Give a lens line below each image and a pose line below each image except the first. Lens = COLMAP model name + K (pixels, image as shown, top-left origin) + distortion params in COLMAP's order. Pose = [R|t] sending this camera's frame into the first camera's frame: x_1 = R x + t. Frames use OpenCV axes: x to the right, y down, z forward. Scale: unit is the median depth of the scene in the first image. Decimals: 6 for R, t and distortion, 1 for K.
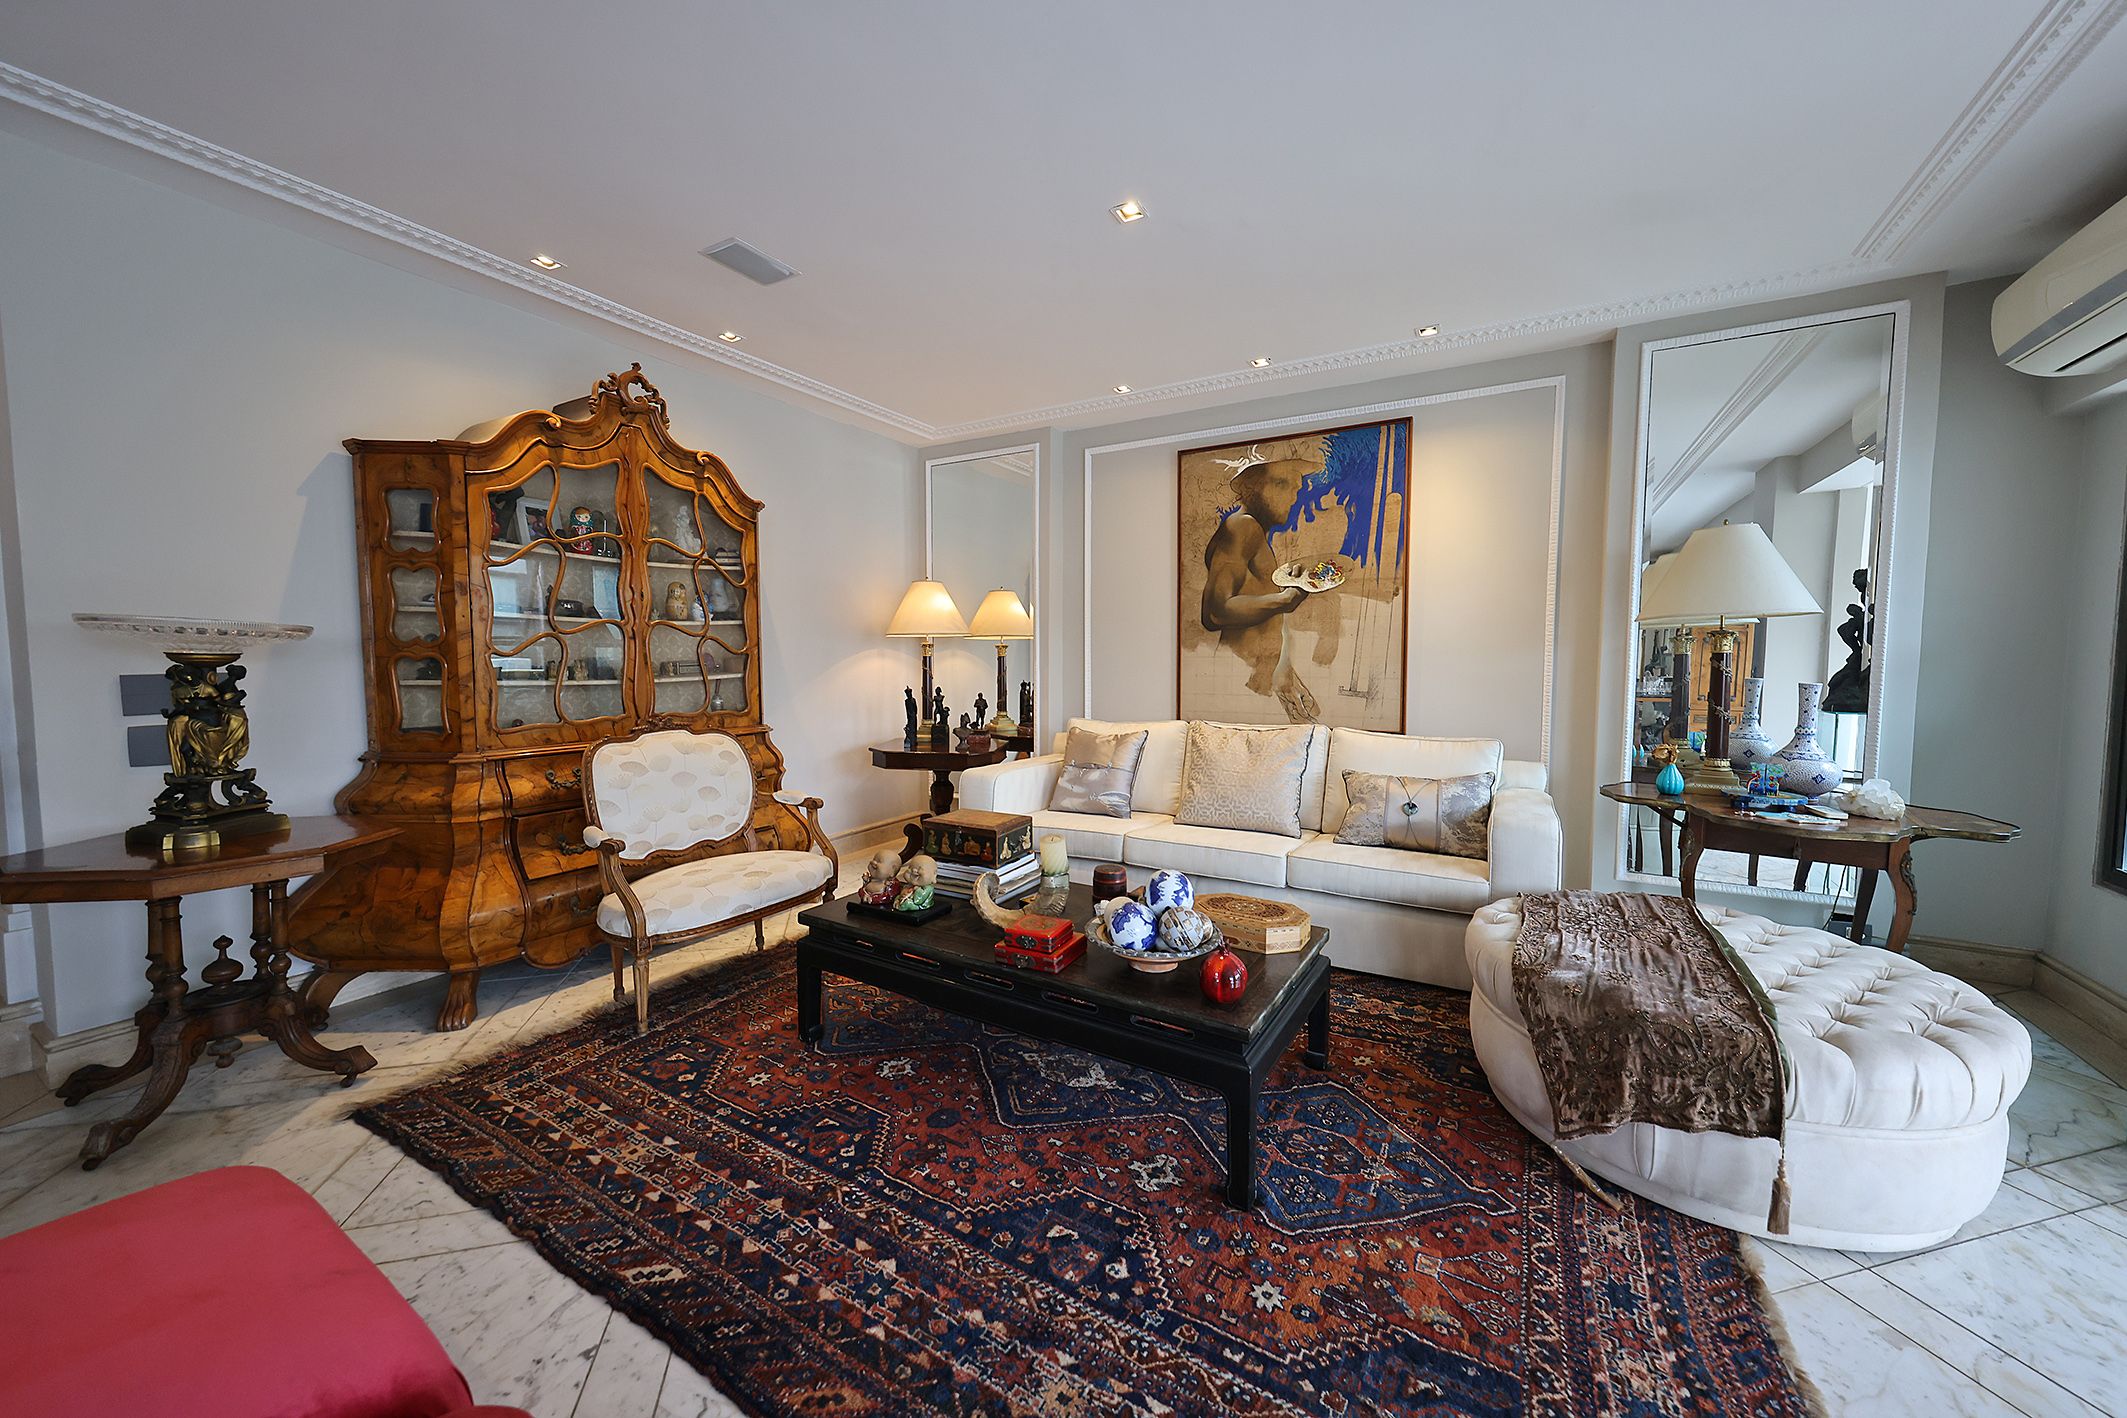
lens RADIAL K [[766.4, 0, 1065.3], [0, 766.4, 705.3], [0, 0, 1]] dist [-0.000414, 0.000010]
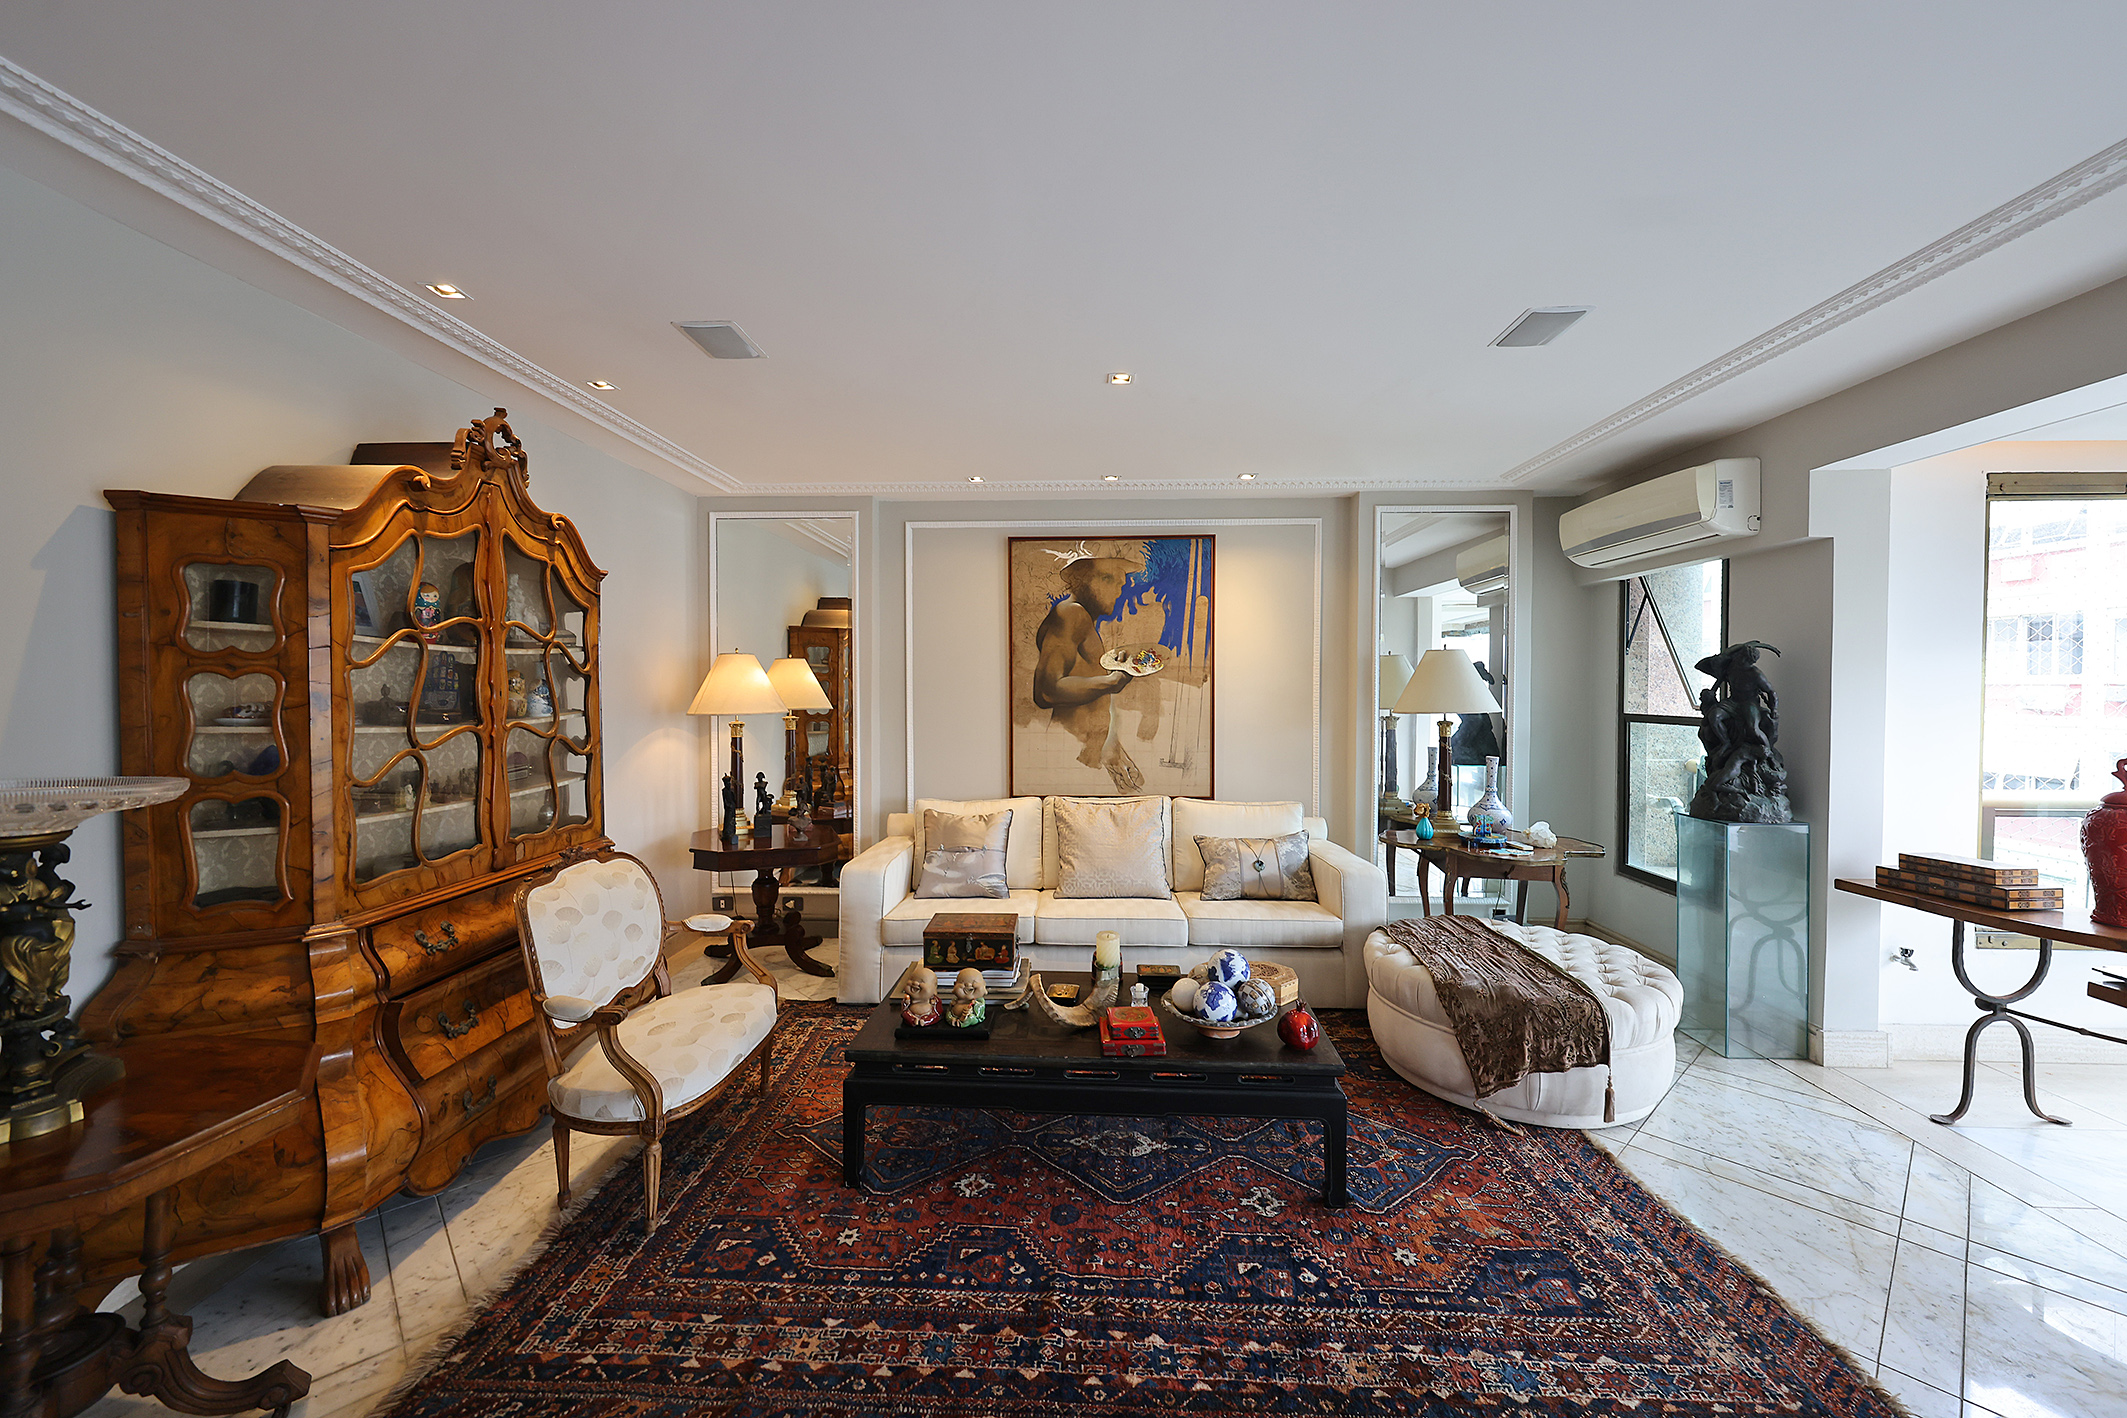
lens RADIAL K [[822.8, 0, 1063.5], [0, 822.8, 709.0], [0, 0, 1]] dist [0.001159, -0.000003]
pose [[0.887722, -0.011744, 0.460231, -0.490474], [0.030090, 0.999017, -0.032546, -0.093097], [-0.459396, 0.042740, 0.887203, -0.035732]]
